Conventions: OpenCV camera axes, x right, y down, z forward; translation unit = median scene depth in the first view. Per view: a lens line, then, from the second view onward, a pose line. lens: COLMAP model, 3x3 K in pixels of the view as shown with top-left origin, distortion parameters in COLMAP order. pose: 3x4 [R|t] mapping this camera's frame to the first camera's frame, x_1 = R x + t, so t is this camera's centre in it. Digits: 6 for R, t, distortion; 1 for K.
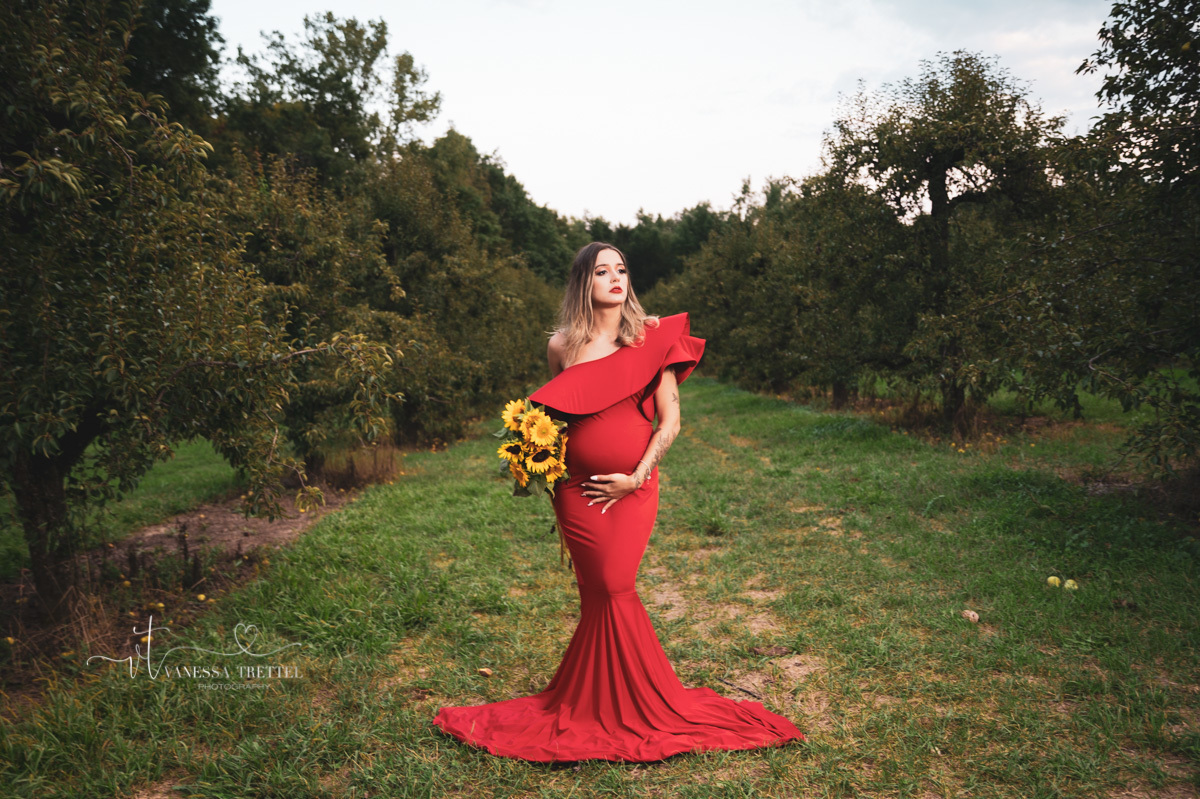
lens RADIAL K [[1033.5, 0, 578.3], [0, 1033.5, 412.6], [0, 0, 1]] dist [-0.046925, 0.016423]
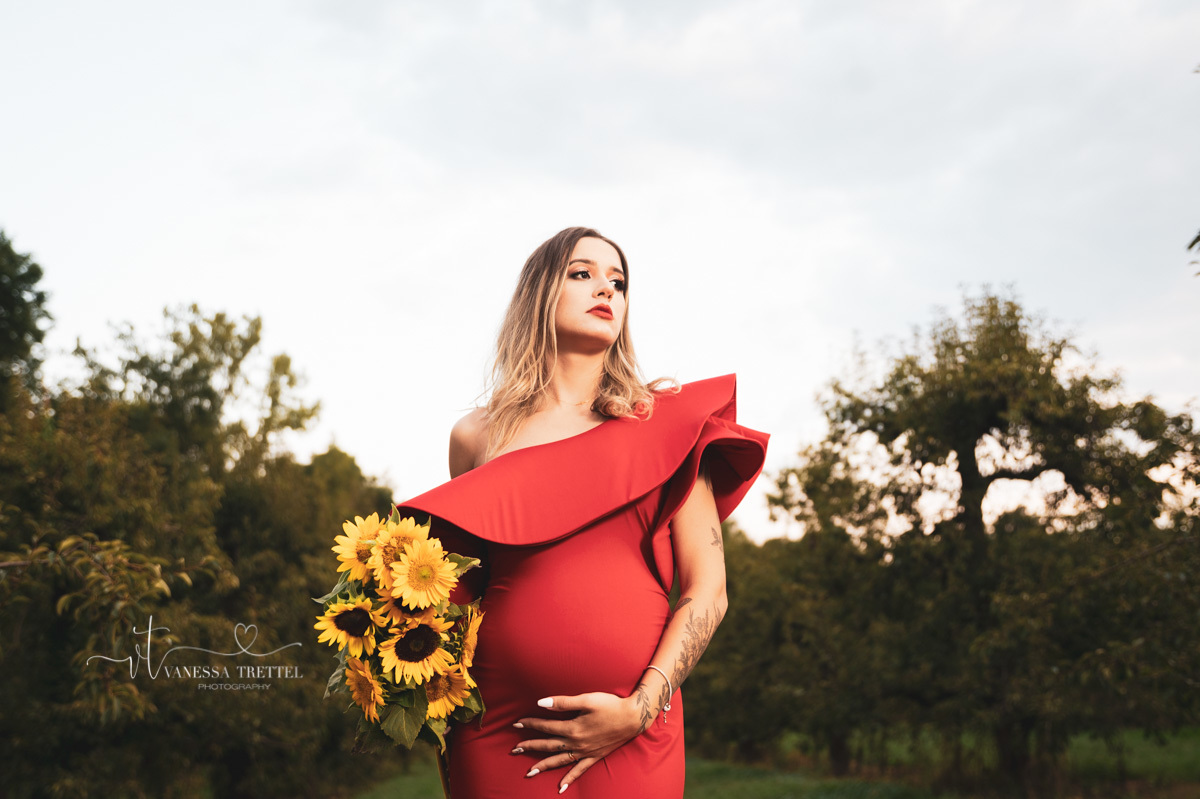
lens RADIAL K [[1255.7, 0, 589.1], [0, 1255.7, 394.7], [0, 0, 1]] dist [-0.007525, 0.000000]
pose [[0.996356, 0.030496, 0.079649, -0.001657], [-0.003662, 0.948325, -0.317279, 0.016981], [-0.085209, 0.315832, 0.944981, 0.075517]]
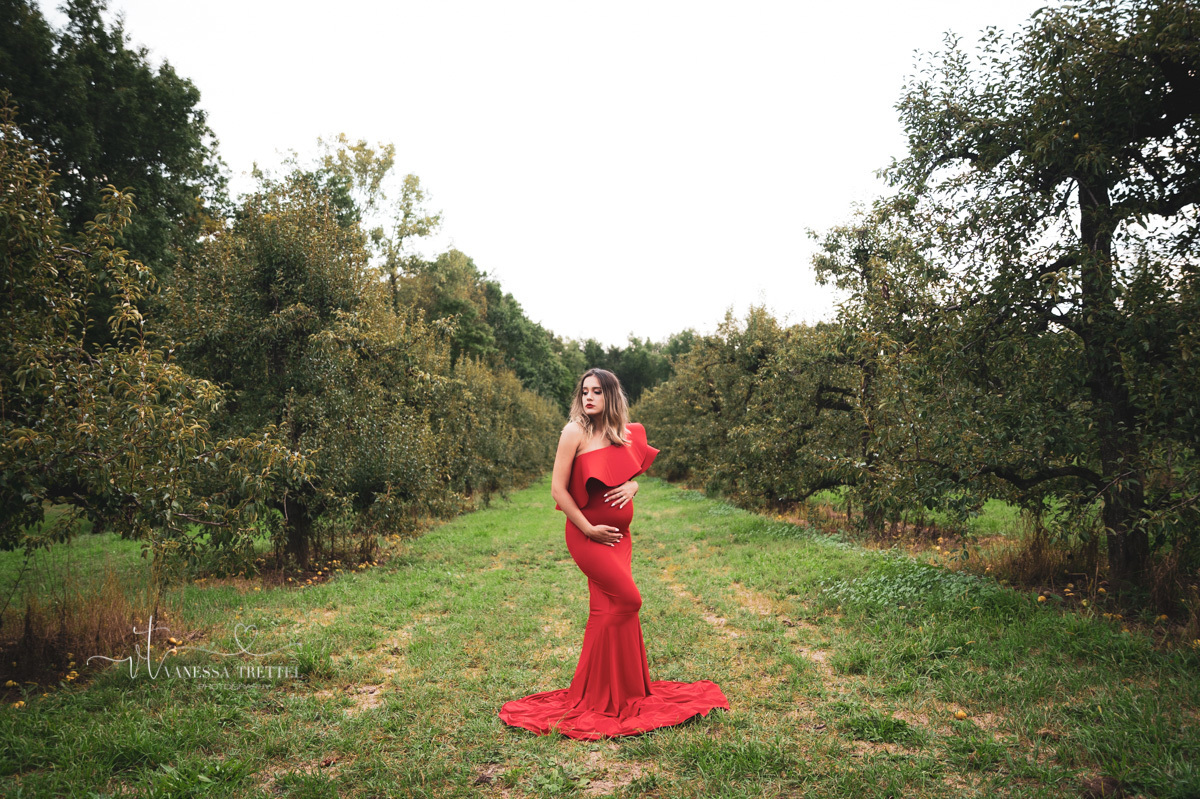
lens RADIAL K [[916.5, 0, 595.6], [0, 916.5, 404.4], [0, 0, 1]] dist [-0.056827, 0.020420]
pose [[0.999233, 0.033345, 0.020550, 0.030634], [-0.030555, 0.991850, -0.123693, -0.010378], [-0.024507, 0.122970, 0.992108, 0.284668]]
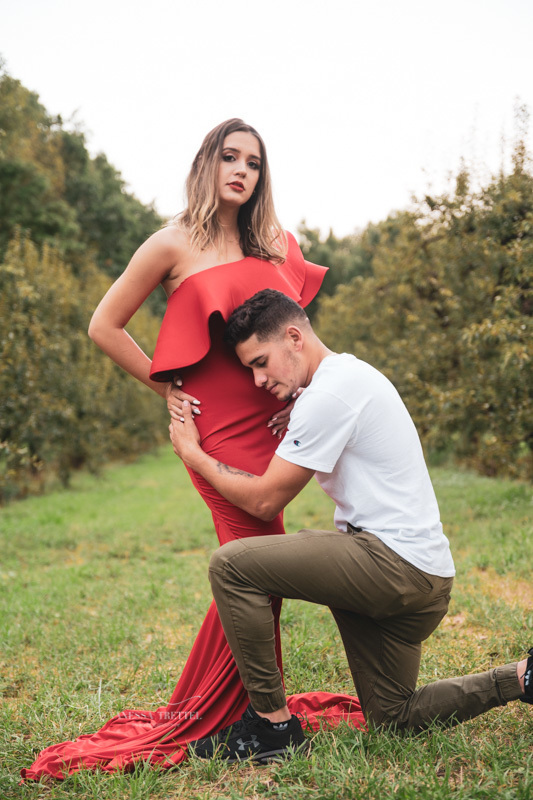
lens RADIAL K [[1471.3, 0, 274.3], [0, 1471.3, 403.9], [0, 0, 1]] dist [0.263796, 0.000000]
pose [[0.999019, 0.020052, 0.039476, 0.034545], [-0.016685, 0.996339, -0.083848, 0.005579], [-0.041013, 0.083107, 0.995696, 0.311563]]
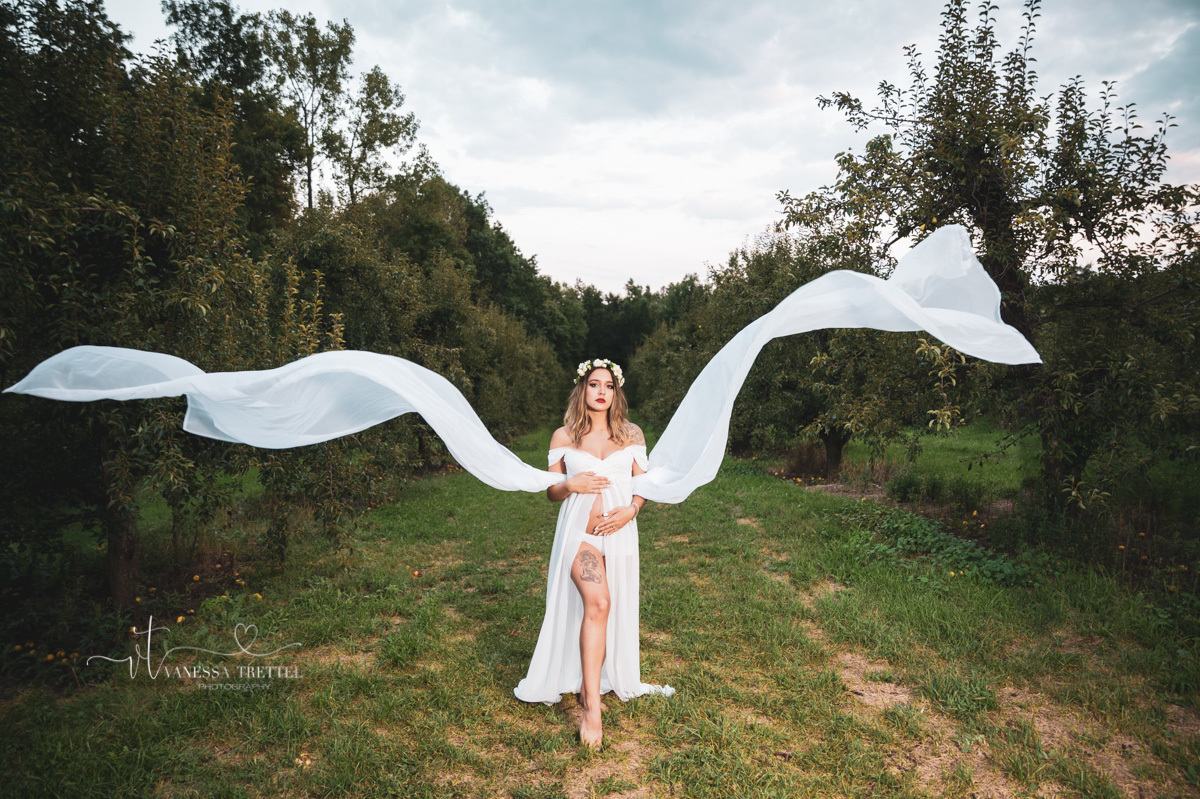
lens RADIAL K [[782.0, 0, 600.4], [0, 782.0, 400.1], [0, 0, 1]] dist [0.008852, 0.001632]
pose [[0.998815, 0.035150, 0.033655, 0.035802], [-0.032496, 0.996548, -0.076394, -0.068054], [-0.036224, 0.075210, 0.996510, 1.073531]]
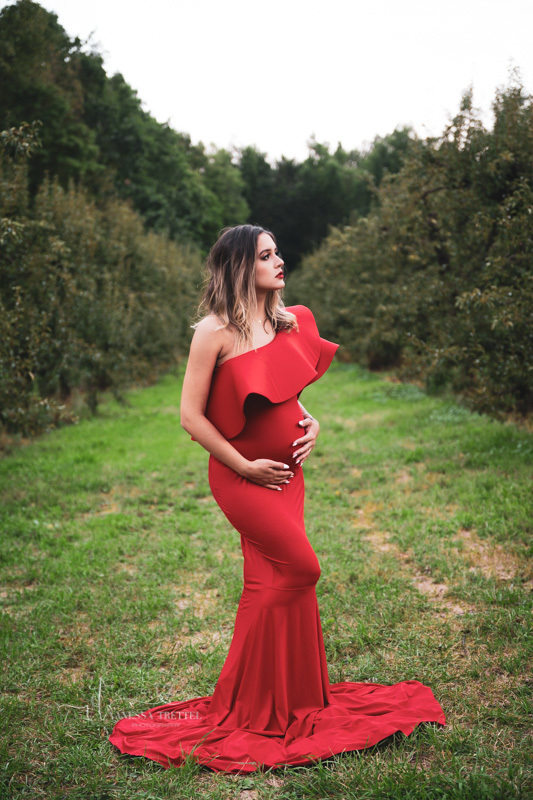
lens RADIAL K [[1408.2, 0, 269.9], [0, 1408.2, 405.6], [0, 0, 1]] dist [0.223002, 0.000000]
pose [[0.999484, 0.012918, 0.029417, 0.032867], [-0.012527, 0.999831, -0.013448, -0.014190], [-0.029585, 0.013073, 0.999477, 0.275975]]
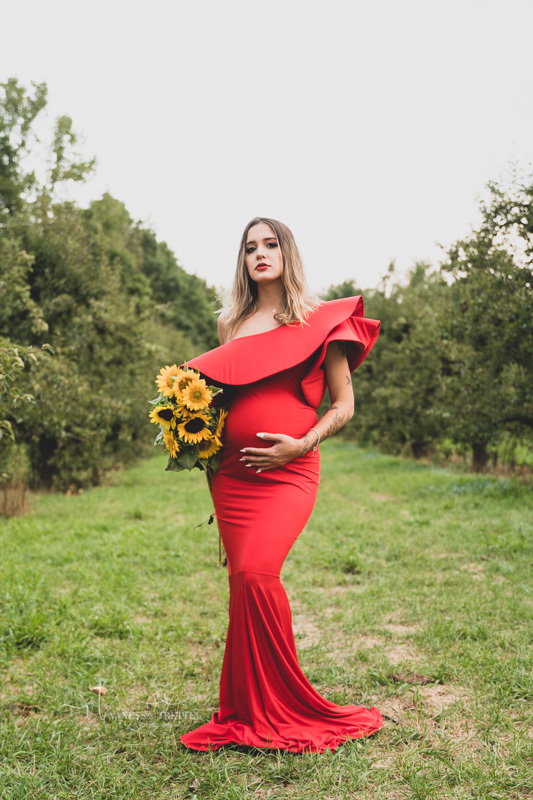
lens RADIAL K [[1016.5, 0, 259.6], [0, 1016.5, 406.5], [0, 0, 1]] dist [0.055077, 0.000000]
pose [[0.998095, 0.049263, 0.037136, 0.001057], [-0.046391, 0.996136, -0.074576, 0.012489], [-0.040666, 0.072711, 0.996524, 0.015023]]
